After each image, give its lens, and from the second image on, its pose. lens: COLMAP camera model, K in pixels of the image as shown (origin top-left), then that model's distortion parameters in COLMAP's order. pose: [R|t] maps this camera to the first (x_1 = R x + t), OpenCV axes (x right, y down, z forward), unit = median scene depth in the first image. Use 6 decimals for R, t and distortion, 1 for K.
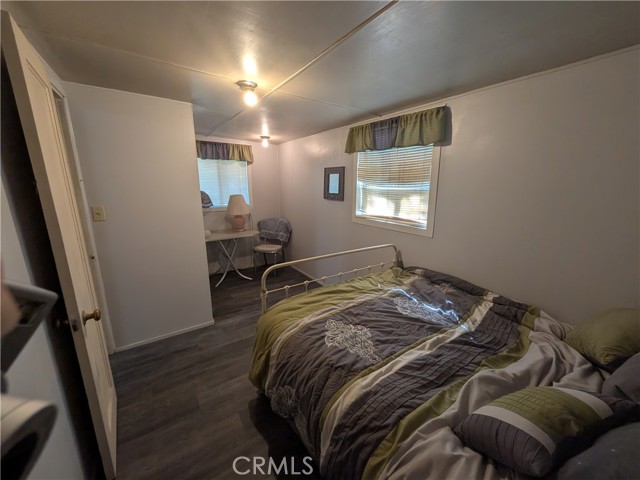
lens RADIAL K [[253.9, 0, 320.0], [0, 253.9, 240.0], [0, 0, 1]] dist [0.000279, -0.000035]
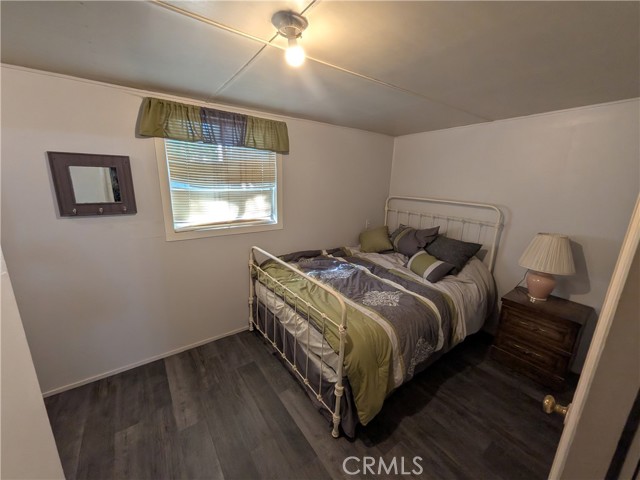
lens RADIAL K [[253.9, 0, 320.0], [0, 253.9, 240.0], [0, 0, 1]] dist [0.000279, -0.000035]
pose [[-0.035812, -0.244451, 0.969000, -0.673723], [0.197589, 0.948749, 0.246644, -0.198177], [-0.979631, 0.200297, 0.014324, 0.724999]]
